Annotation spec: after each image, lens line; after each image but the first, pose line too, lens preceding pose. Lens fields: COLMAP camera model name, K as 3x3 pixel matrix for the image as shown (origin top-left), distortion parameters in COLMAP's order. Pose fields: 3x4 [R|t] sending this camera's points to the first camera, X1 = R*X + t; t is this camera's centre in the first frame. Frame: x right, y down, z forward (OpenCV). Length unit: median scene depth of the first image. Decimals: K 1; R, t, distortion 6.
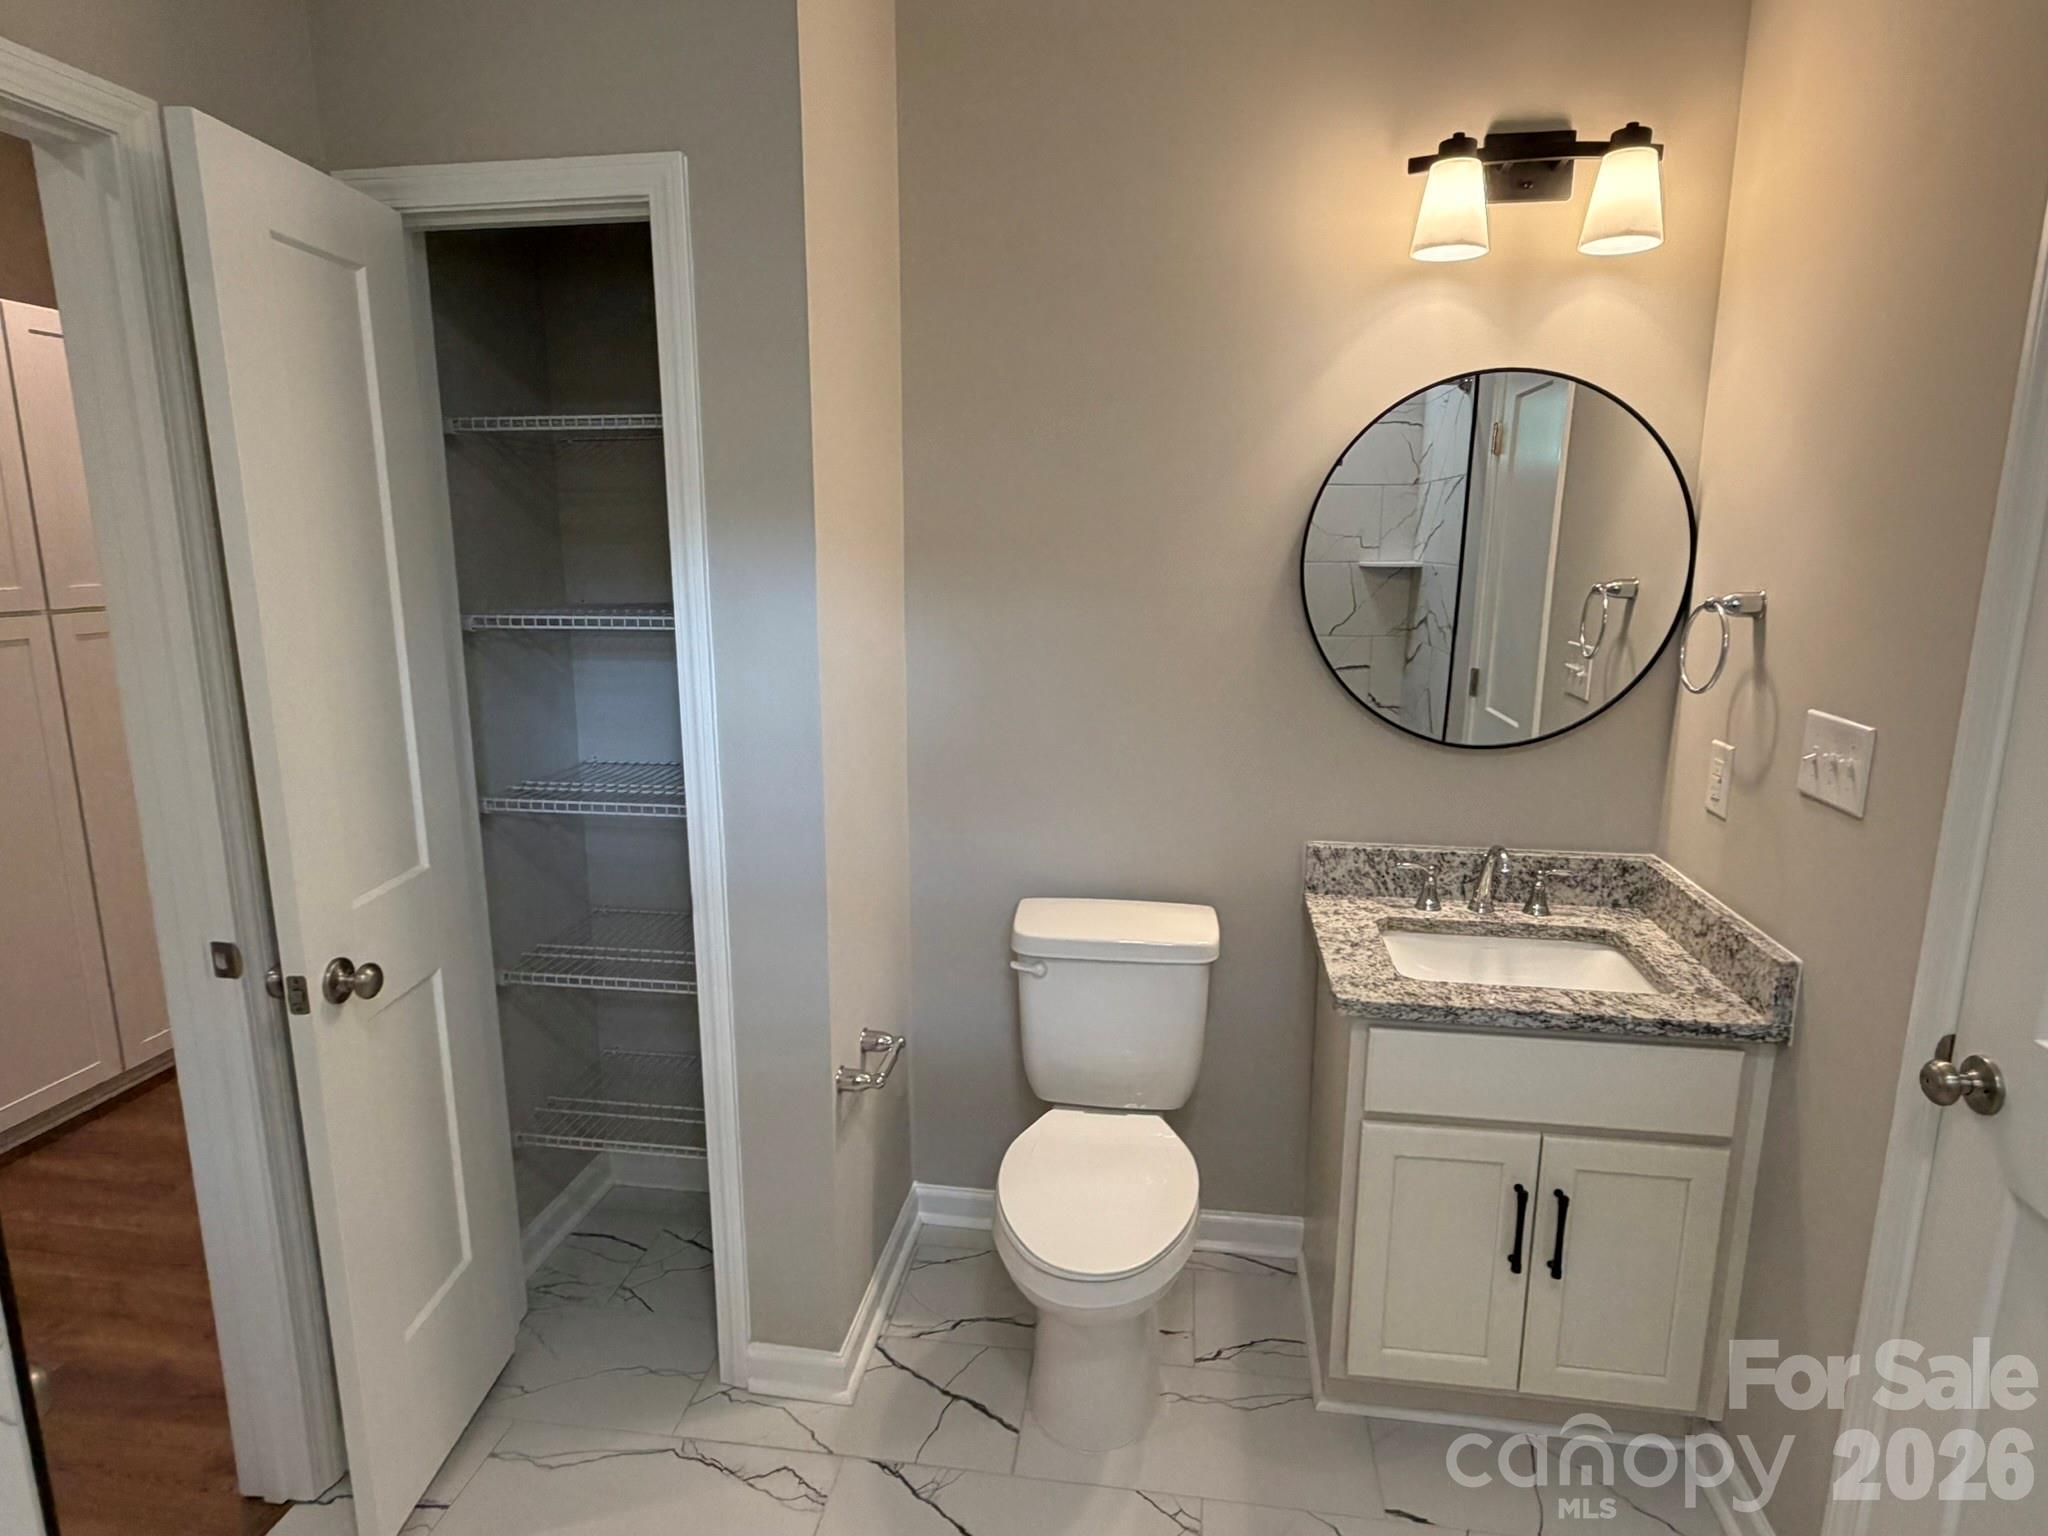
lens RADIAL K [[1129.7, 0, 1021.1], [0, 1129.7, 760.6], [0, 0, 1]] dist [0.001022, -0.000734]
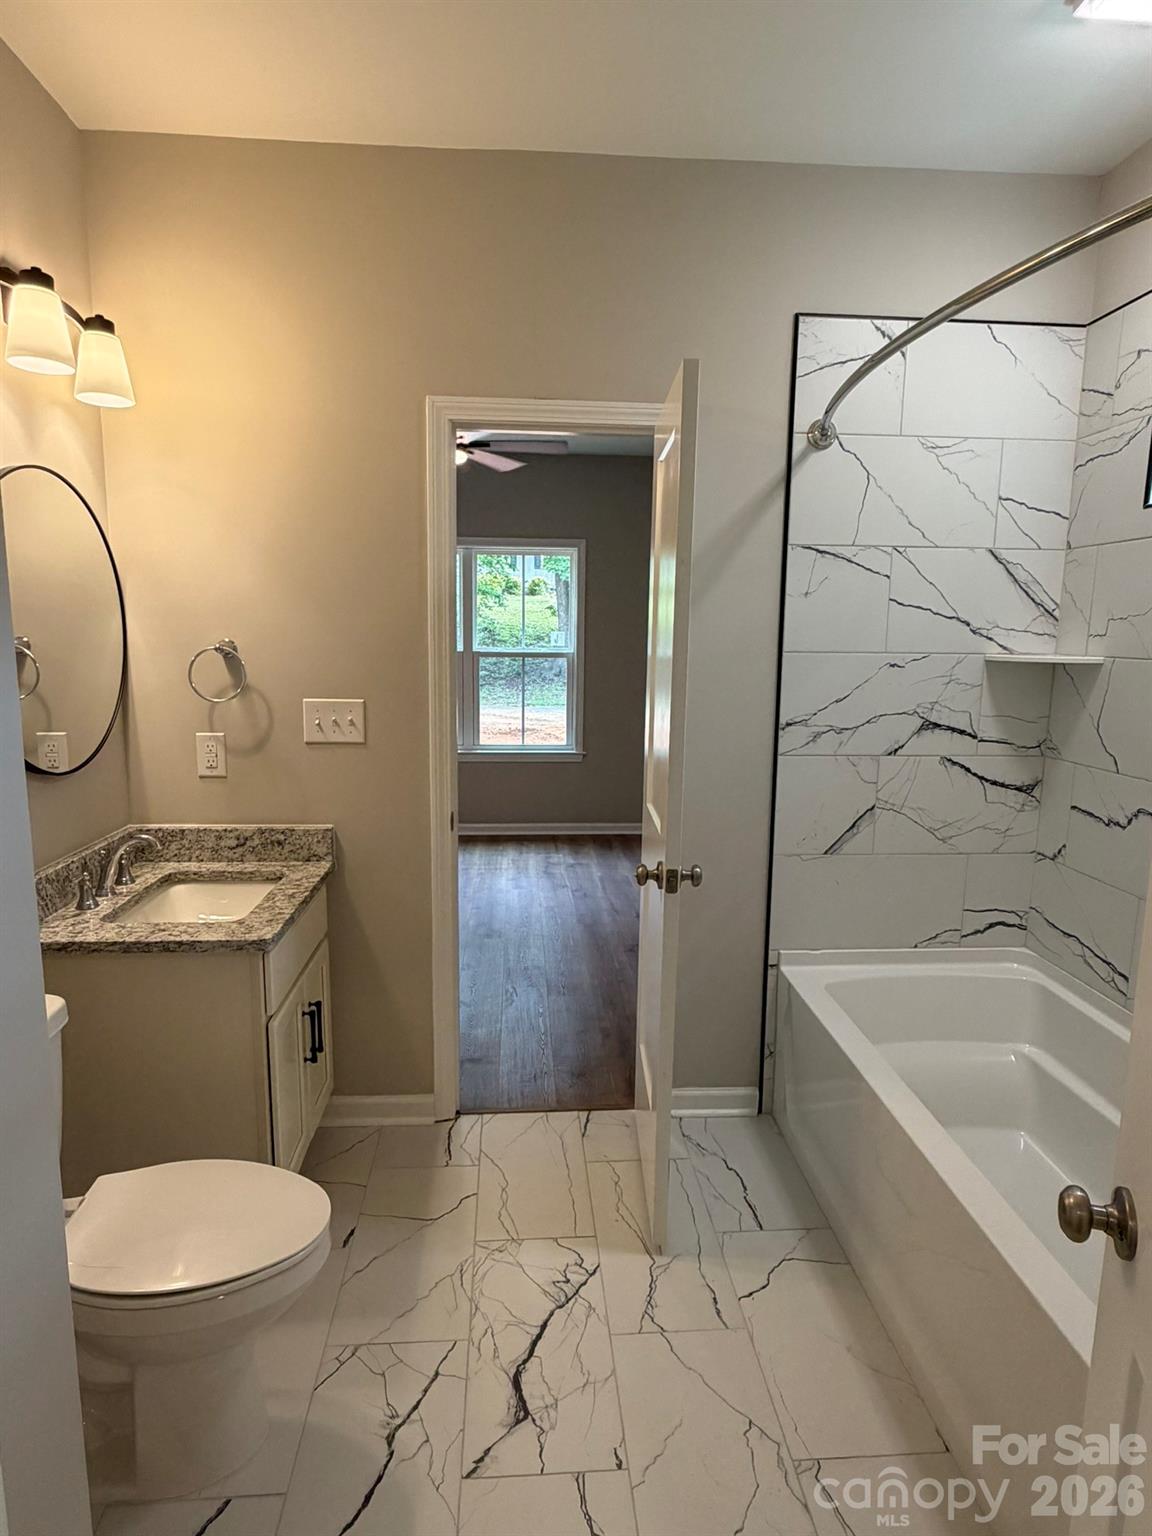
lens RADIAL K [[859.3, 0, 576.0], [0, 859.3, 768.0], [0, 0, 1]] dist [0.000204, -0.000866]
pose [[-0.218254, -0.154025, 0.963660, -0.705952], [0.174534, 0.965385, 0.193830, -0.115142], [-0.960158, 0.210495, -0.183817, 0.729547]]
